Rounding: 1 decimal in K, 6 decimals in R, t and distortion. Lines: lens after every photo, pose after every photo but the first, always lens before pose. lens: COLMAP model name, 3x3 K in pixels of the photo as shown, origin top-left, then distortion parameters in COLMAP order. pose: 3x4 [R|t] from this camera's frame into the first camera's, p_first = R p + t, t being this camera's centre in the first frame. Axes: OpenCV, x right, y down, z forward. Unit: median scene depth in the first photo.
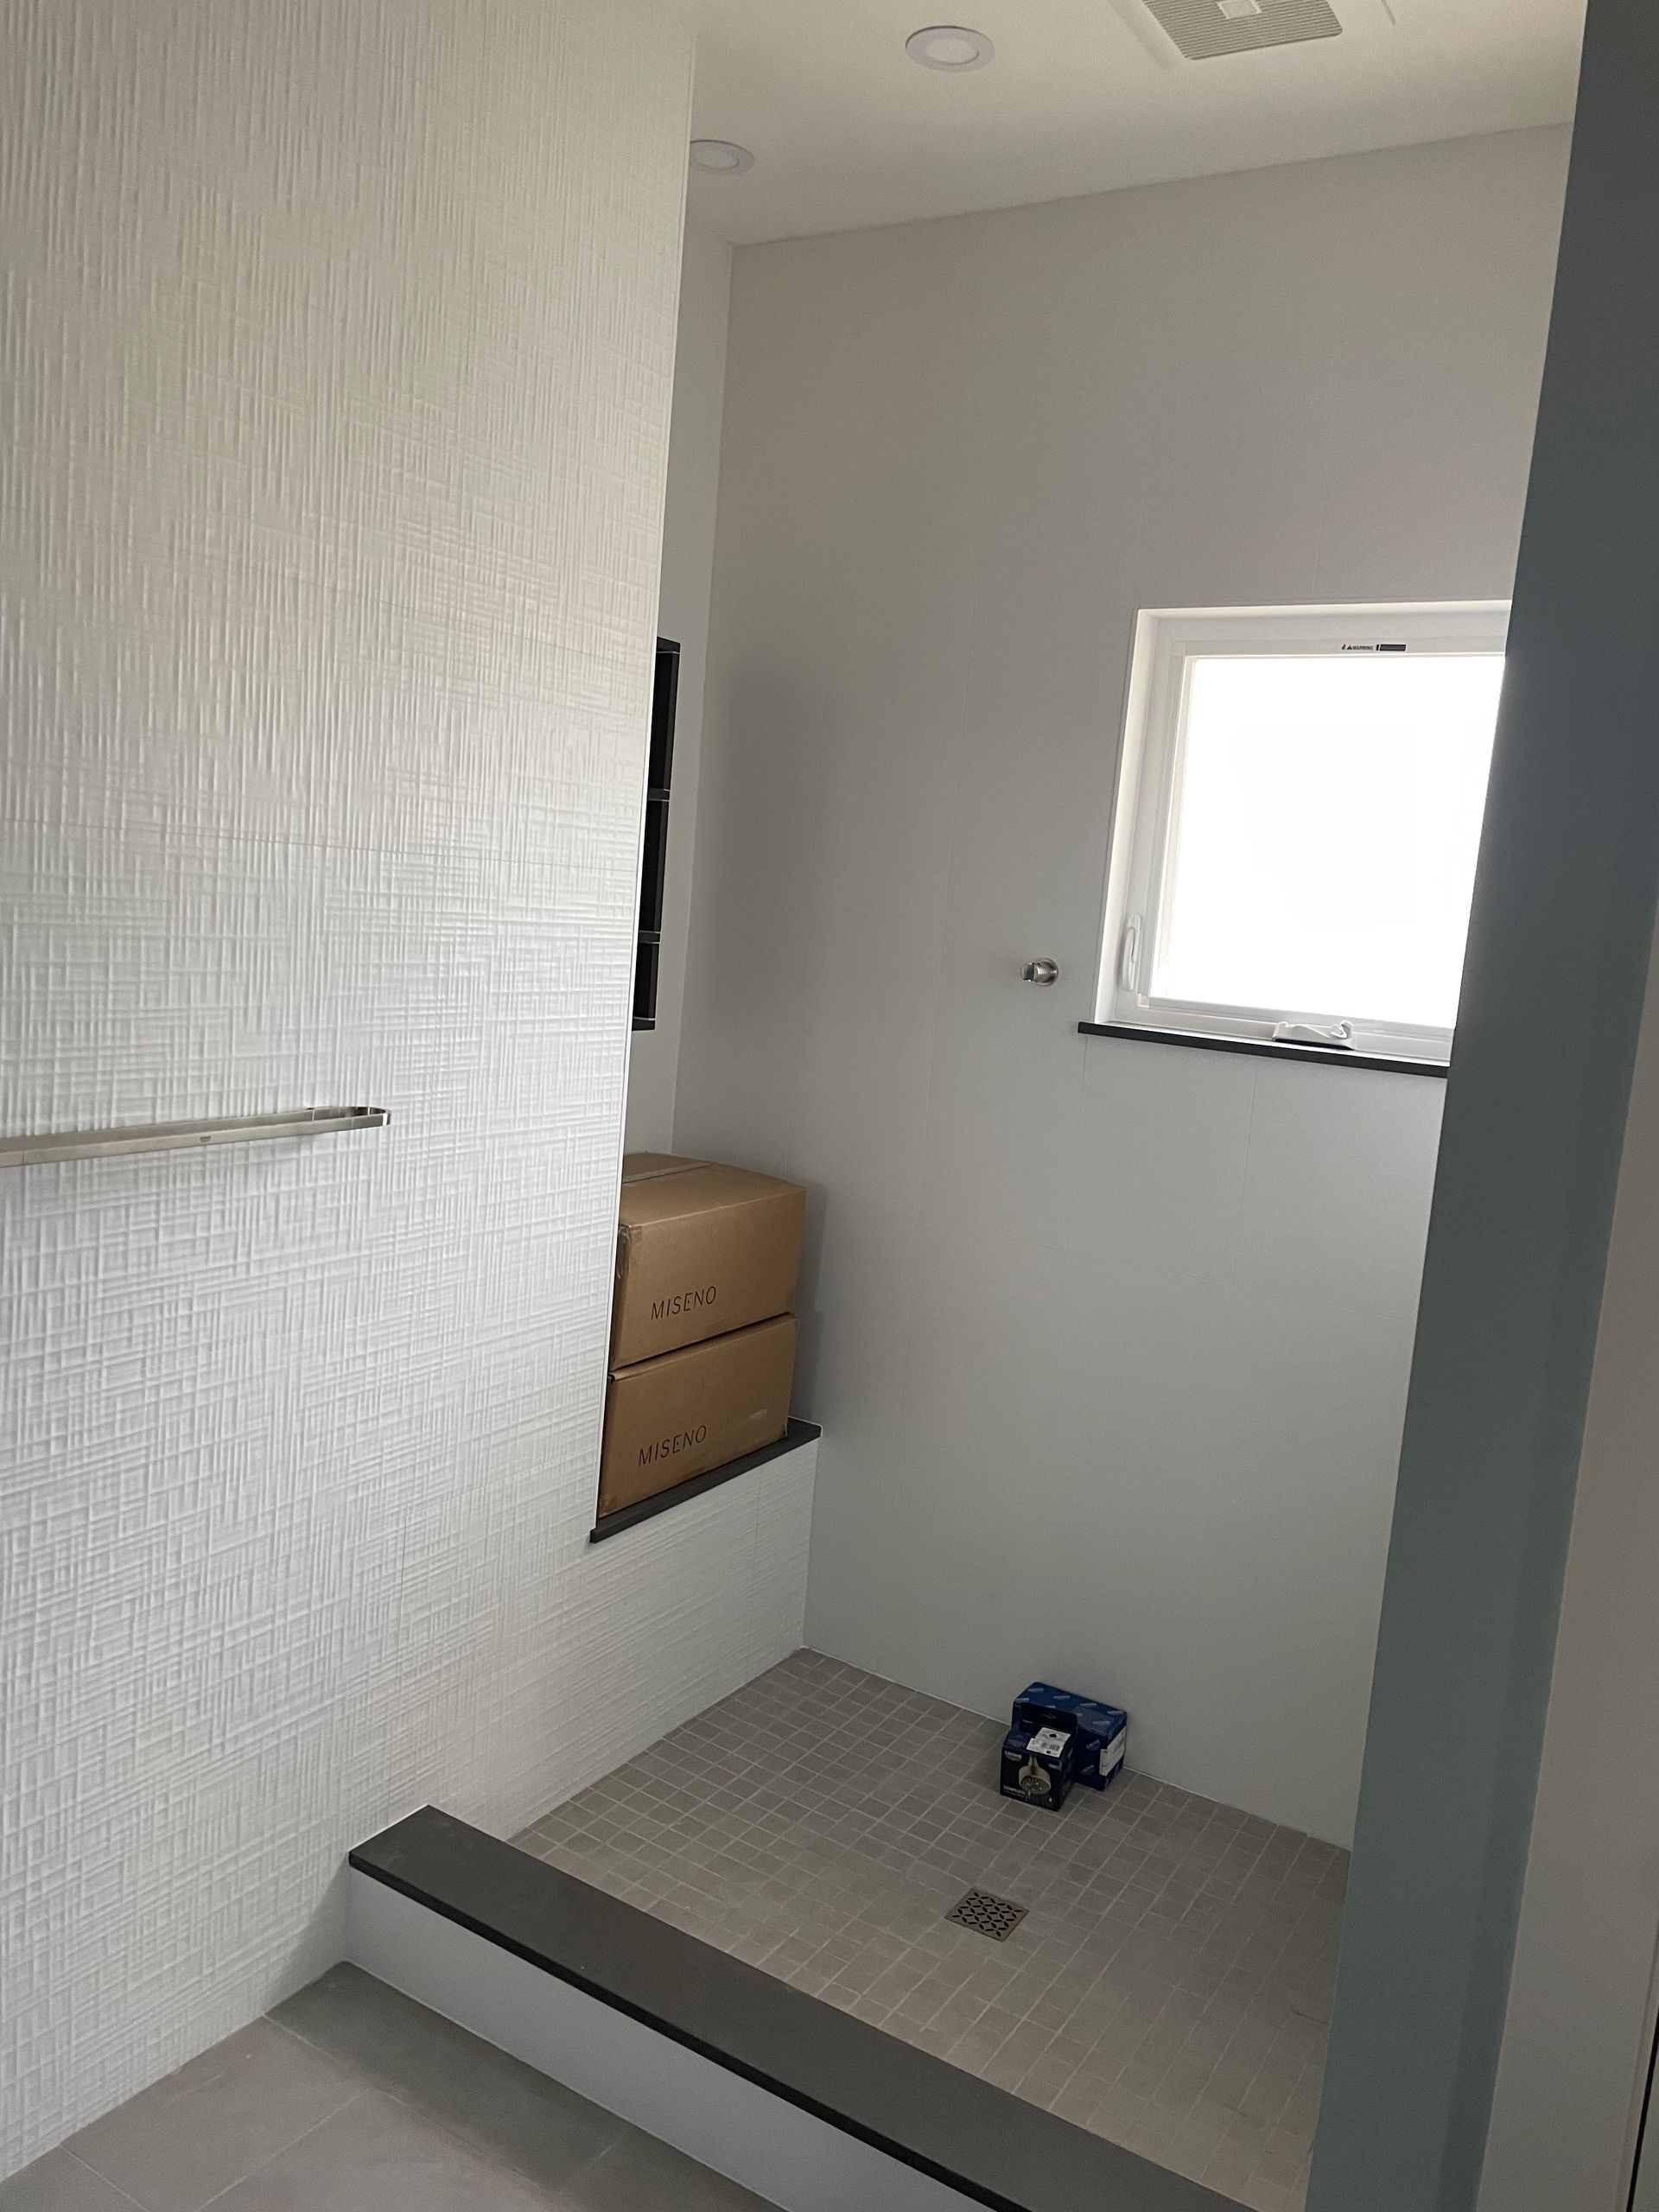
lens RADIAL K [[1629.5, 0, 827.2], [0, 1629.5, 1141.5], [0, 0, 1]] dist [0.049865, -0.122814]
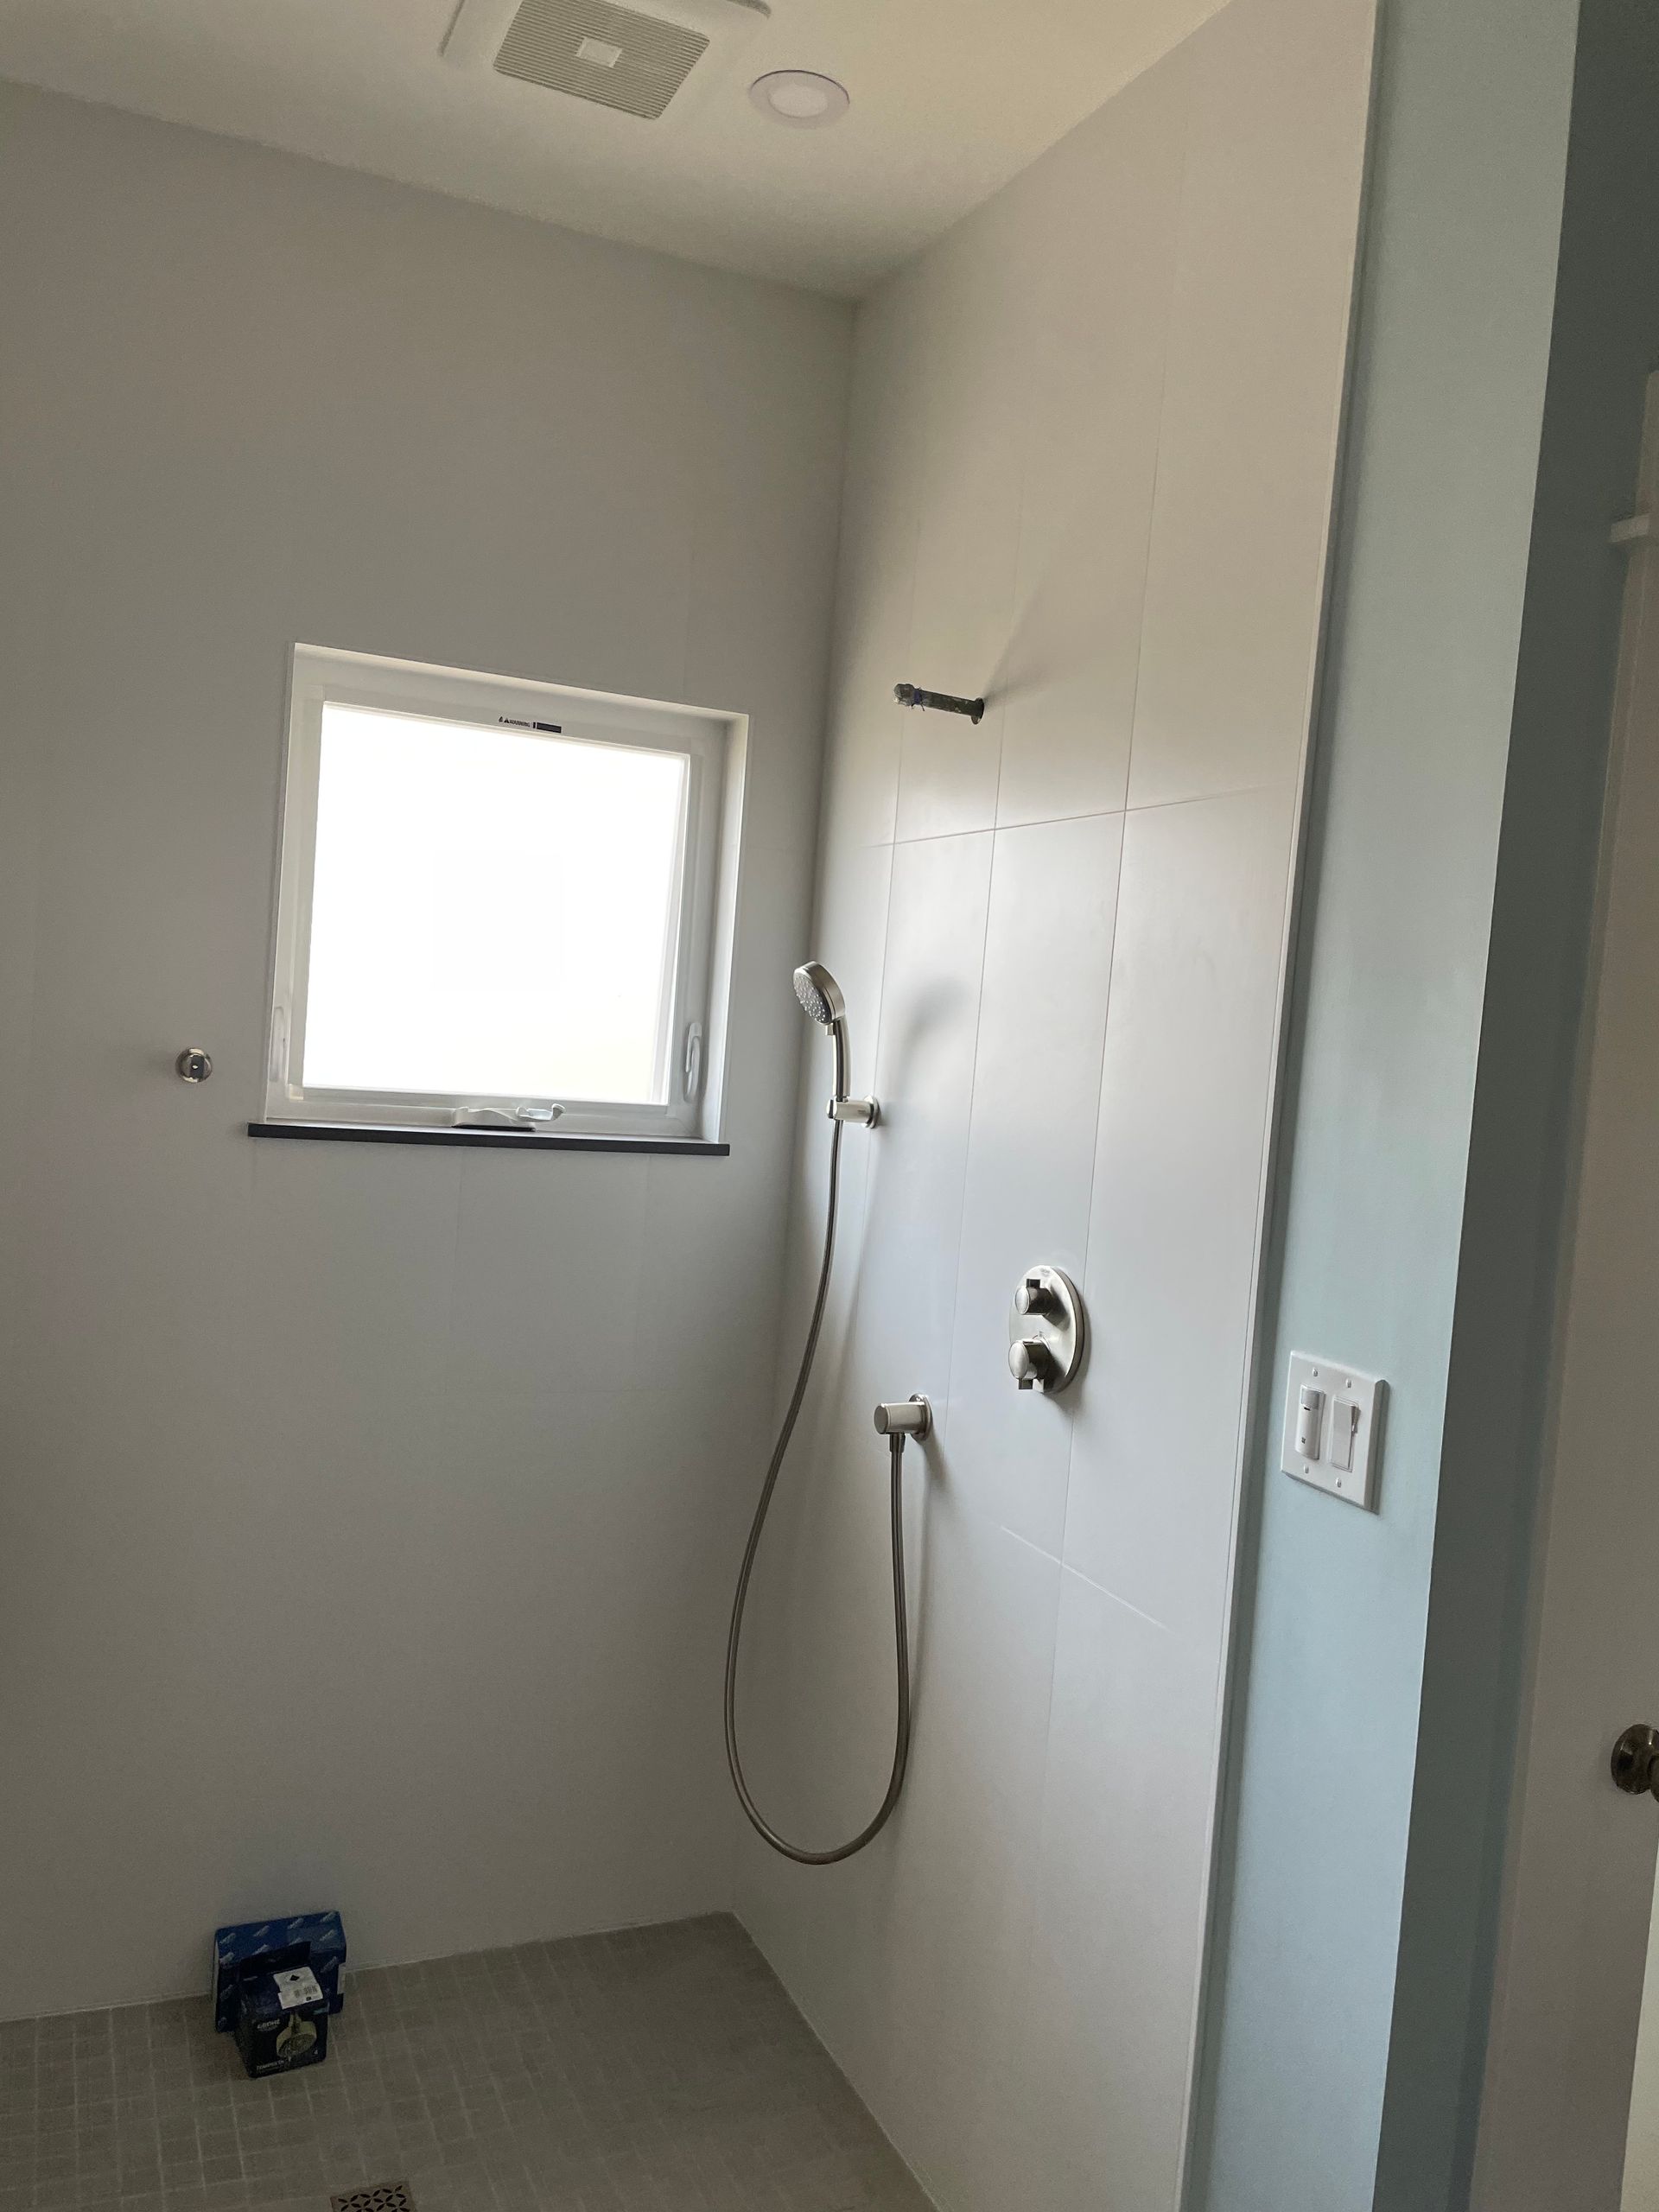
lens RADIAL K [[1666.4, 0, 829.5], [0, 1666.4, 1106.0], [0, 0, 1]] dist [0.071890, -0.120403]
pose [[0.557864, -0.083552, 0.825716, -0.392402], [0.091126, 0.995071, 0.039122, -0.090366], [-0.824914, 0.053420, 0.562728, 0.277945]]
